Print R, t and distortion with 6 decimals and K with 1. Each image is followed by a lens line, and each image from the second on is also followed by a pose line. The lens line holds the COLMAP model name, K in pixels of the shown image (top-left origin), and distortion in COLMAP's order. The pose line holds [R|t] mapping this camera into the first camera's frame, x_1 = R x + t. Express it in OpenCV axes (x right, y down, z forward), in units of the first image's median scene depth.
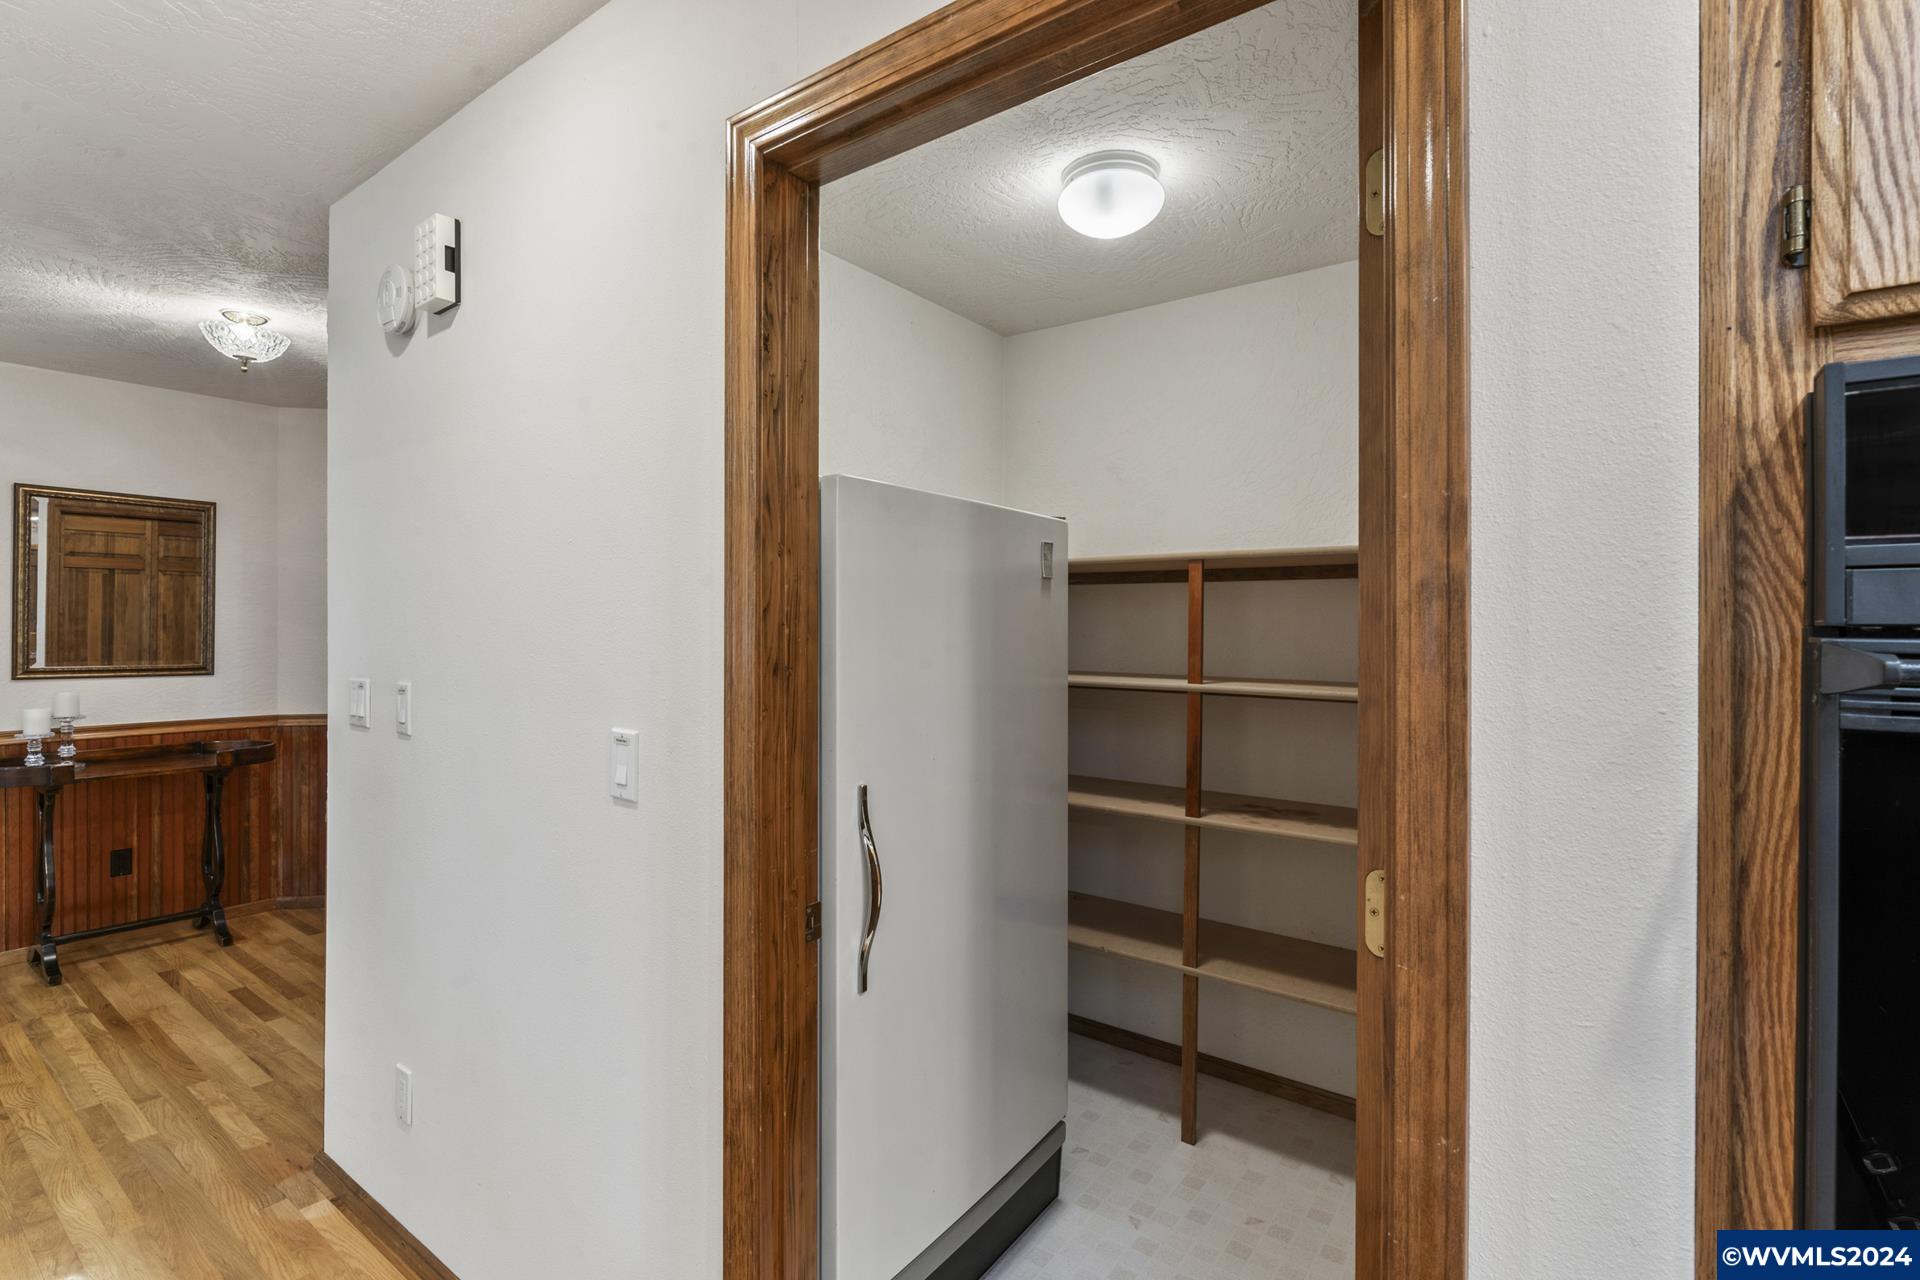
lens RADIAL K [[878.7, 0, 960.0], [0, 878.7, 640.0], [0, 0, 1]] dist [-0.000677, -0.000203]
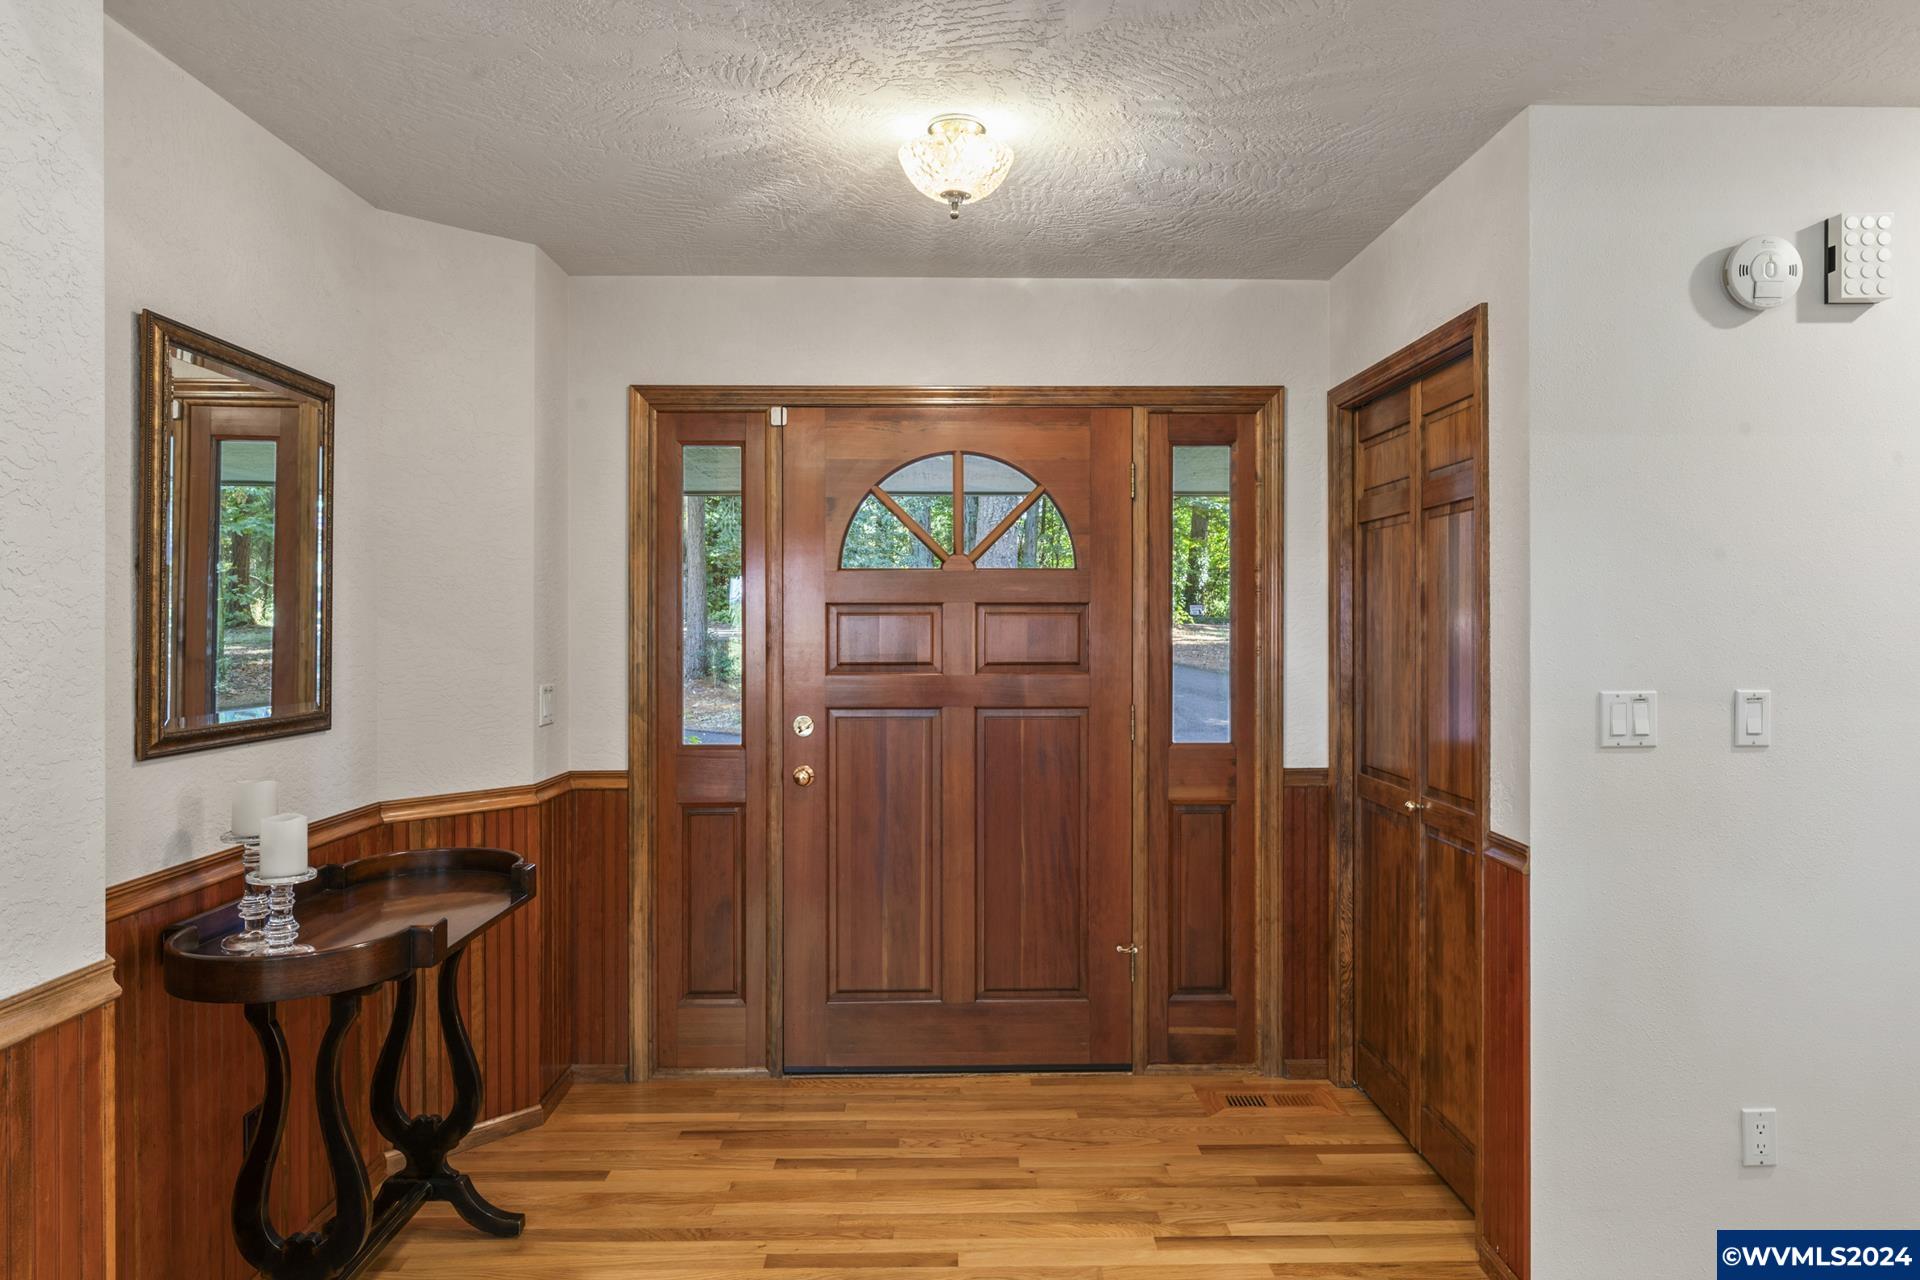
lens RADIAL K [[1183.1, 0, 960.0], [0, 1183.1, 640.0], [0, 0, 1]] dist [0.004032, 0.001294]
pose [[0.804429, -0.011075, 0.593945, -1.077729], [0.011787, 0.999927, 0.002680, -0.011343], [-0.593931, 0.004845, 0.804501, 0.269138]]
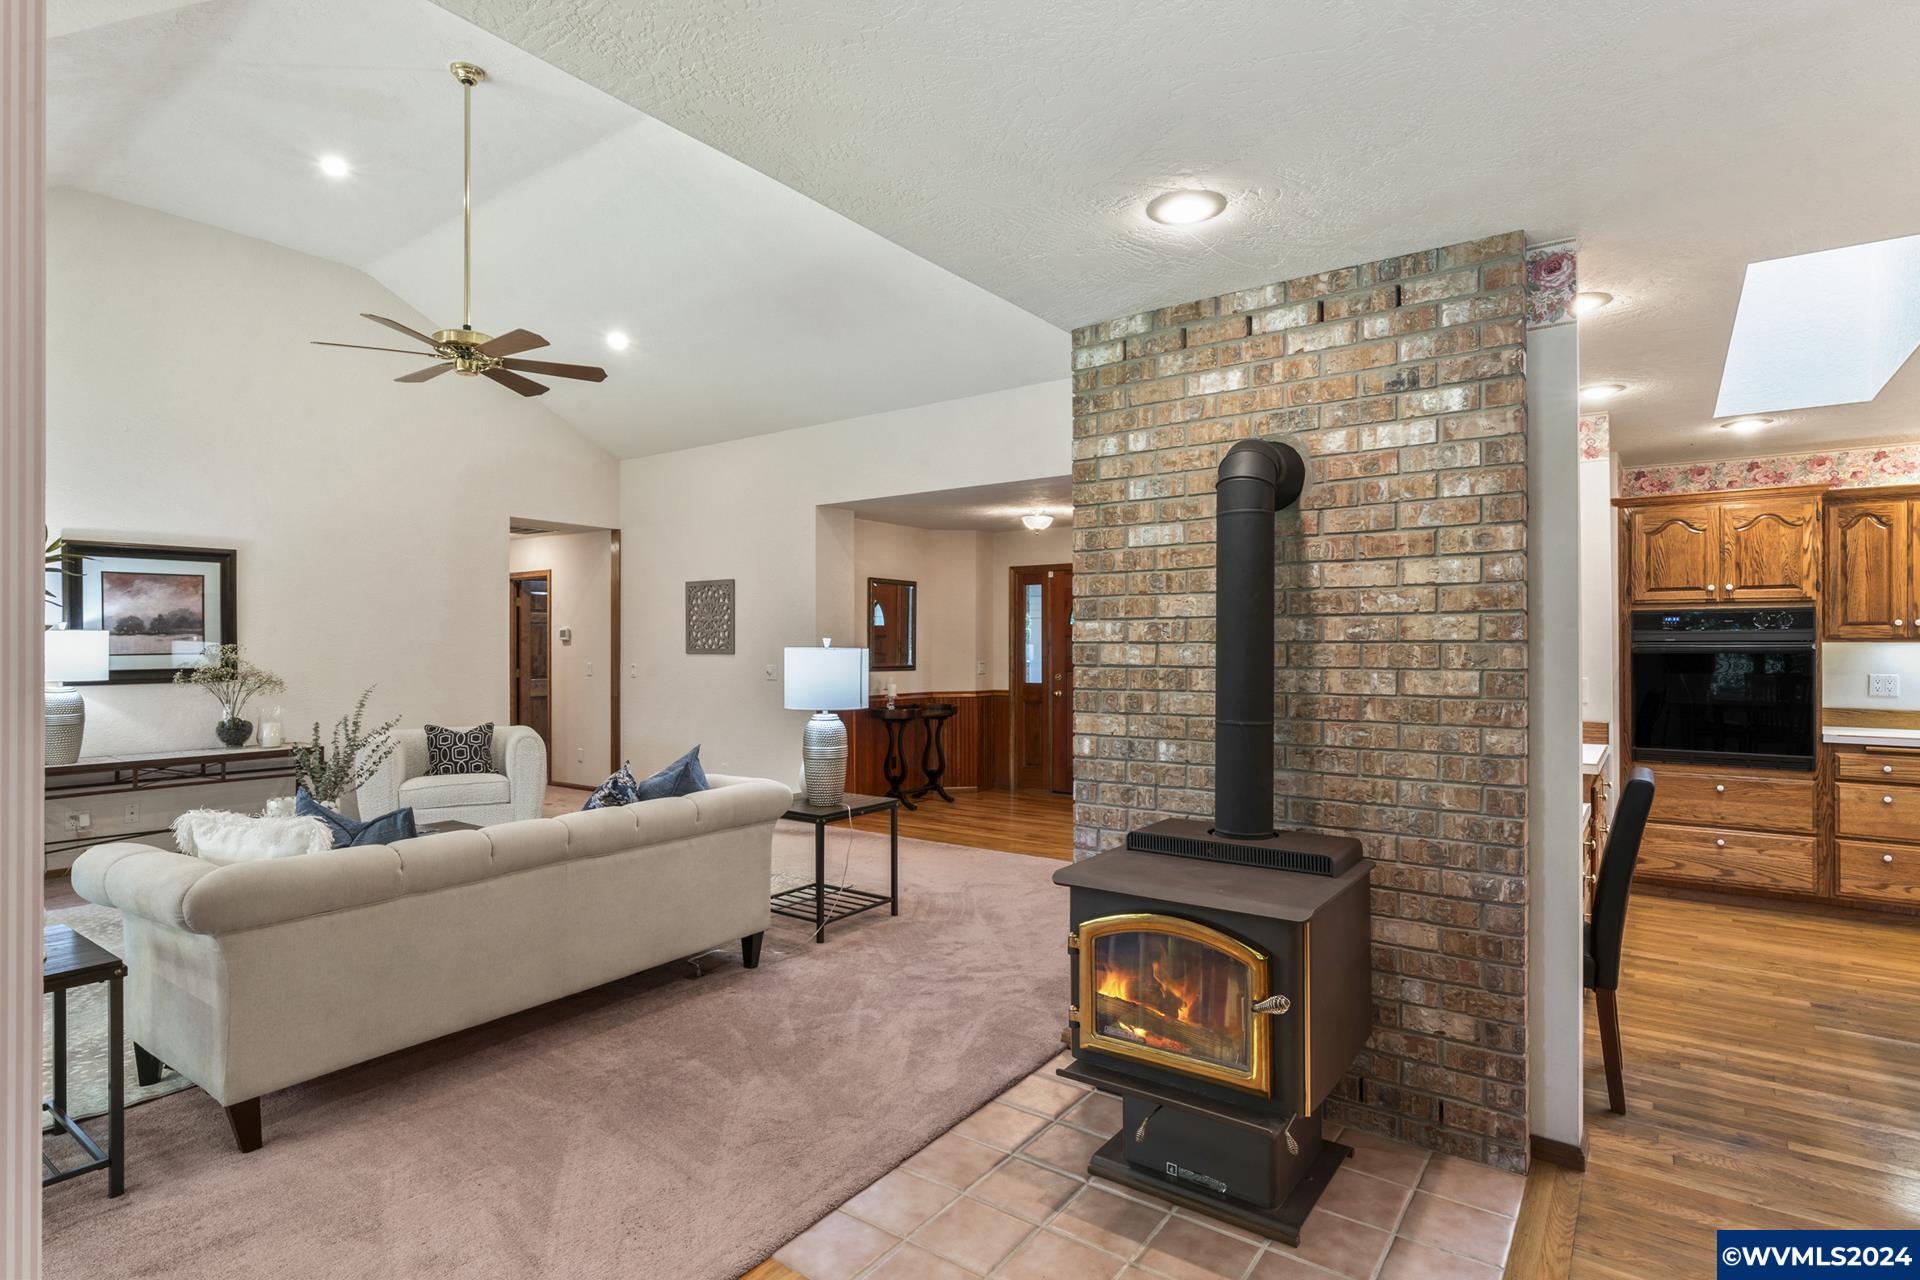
lens RADIAL K [[988.6, 0, 960.0], [0, 988.6, 640.0], [0, 0, 1]] dist [-0.001218, -0.000250]
pose [[0.999905, -0.006578, 0.012094, -0.874174], [0.006838, 0.999744, -0.021582, 0.021204], [-0.011949, 0.021663, 0.999694, -1.318193]]
